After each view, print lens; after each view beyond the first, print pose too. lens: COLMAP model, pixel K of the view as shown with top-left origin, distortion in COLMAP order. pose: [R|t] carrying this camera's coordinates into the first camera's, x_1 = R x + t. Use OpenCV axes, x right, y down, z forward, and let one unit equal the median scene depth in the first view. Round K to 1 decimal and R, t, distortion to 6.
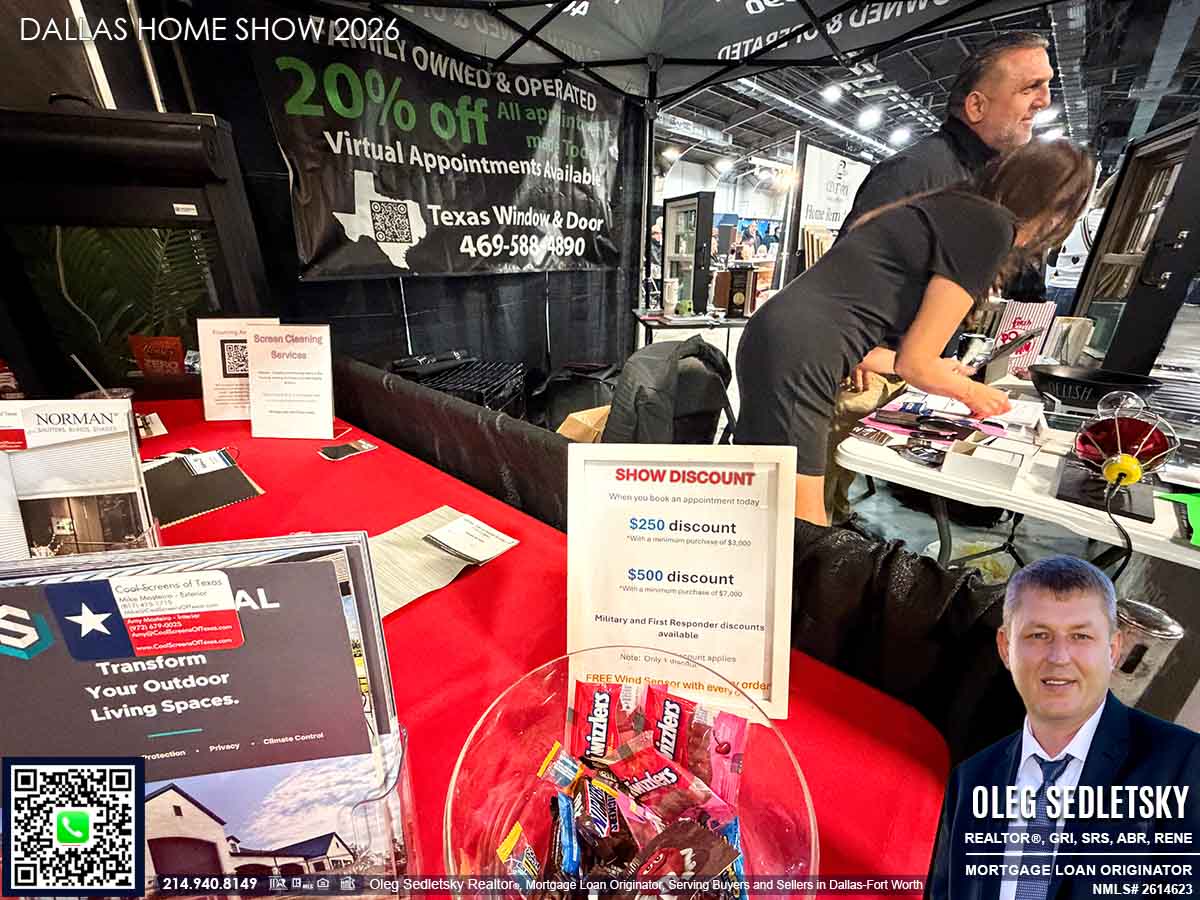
lens RADIAL K [[475.7, 0, 592.9], [0, 475.7, 449.0], [0, 0, 1]] dist [-0.001030, 0.000621]
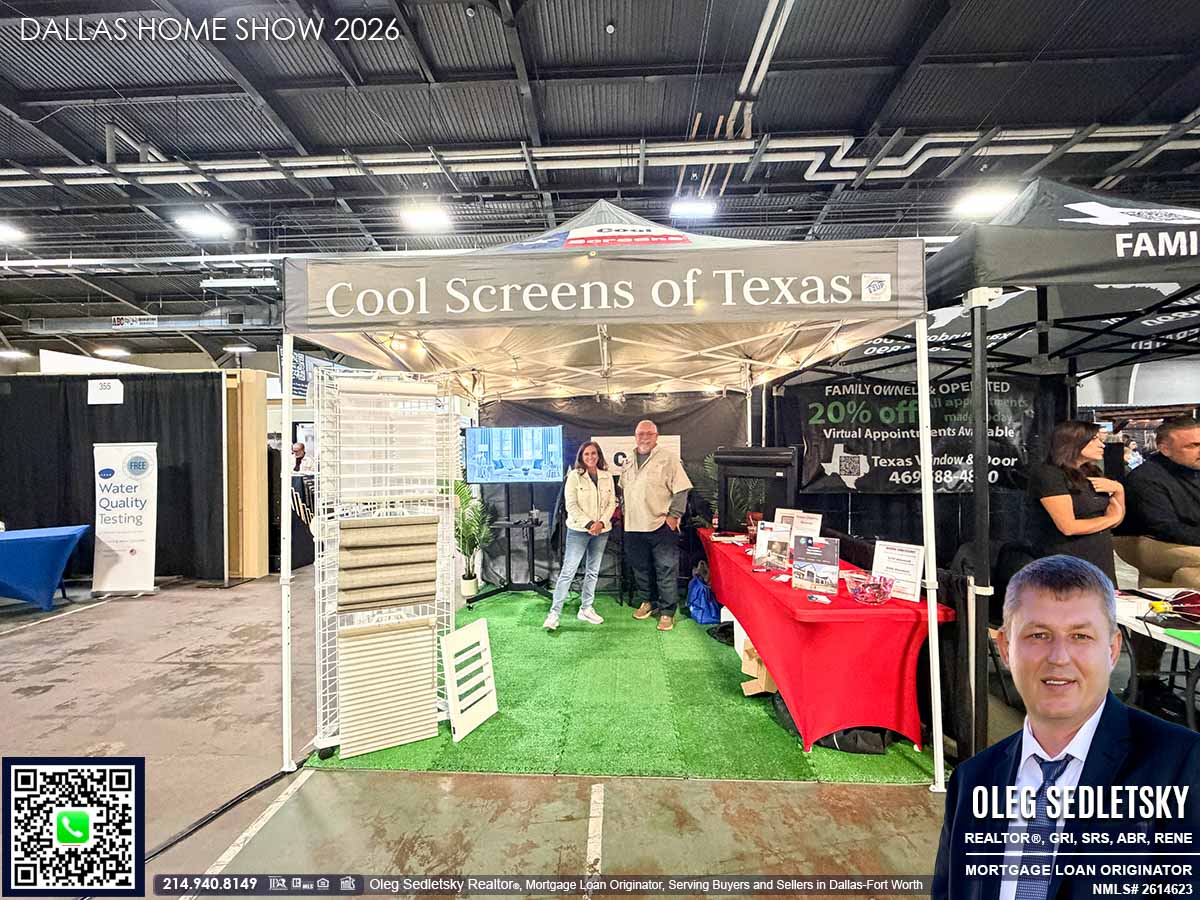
lens RADIAL K [[475.7, 0, 598.4], [0, 475.7, 451.3], [0, 0, 1]] dist [-0.001030, 0.000621]
pose [[0.657099, -0.000651, -0.753804, 0.326197], [-0.286676, 0.924645, -0.250697, 0.220072], [0.697164, 0.380831, 0.607396, -0.818497]]
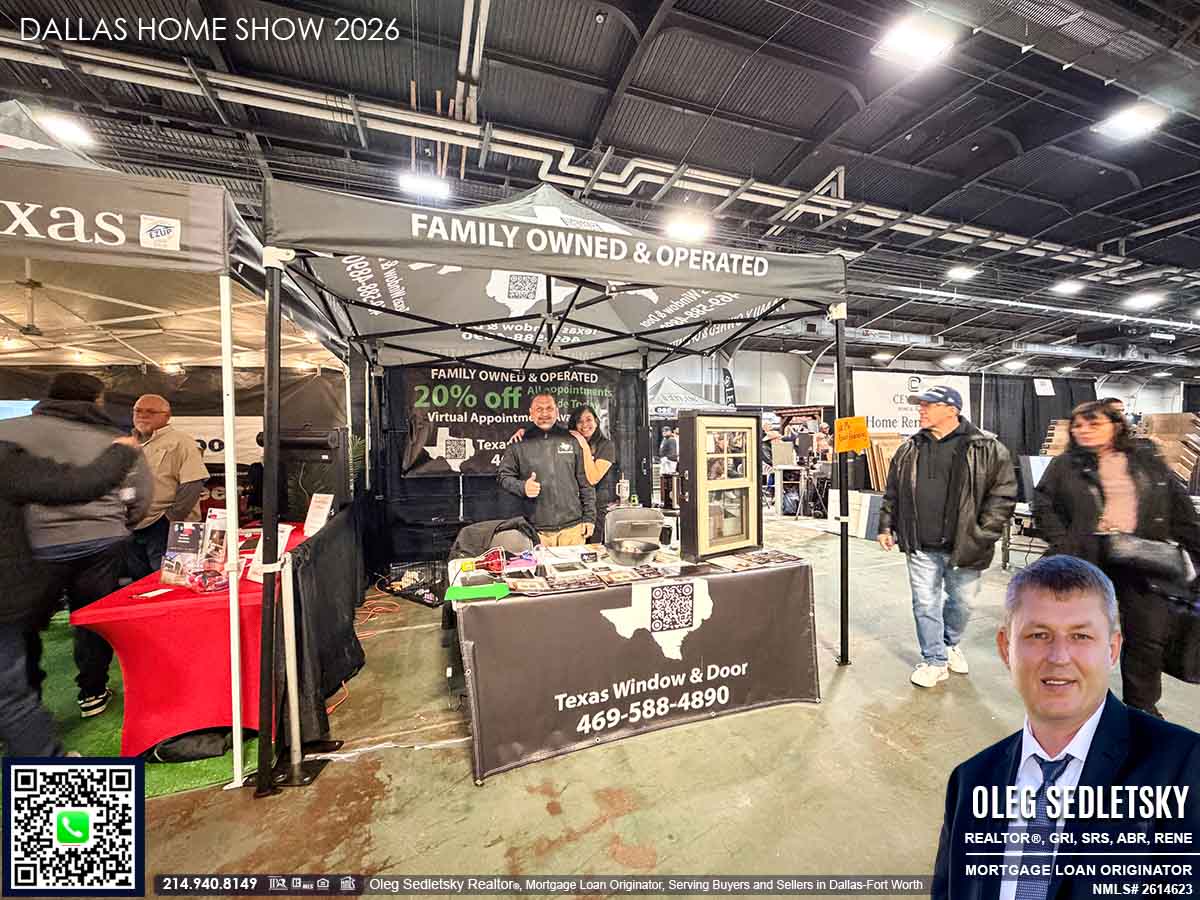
lens RADIAL K [[475.7, 0, 600.9], [0, 475.7, 451.2], [0, 0, 1]] dist [-0.001030, 0.000621]
pose [[0.891158, 0.002778, -0.453685, 0.900140], [-0.168517, 0.930469, -0.325316, 0.054956], [0.421236, 0.366361, 0.829662, -0.323809]]
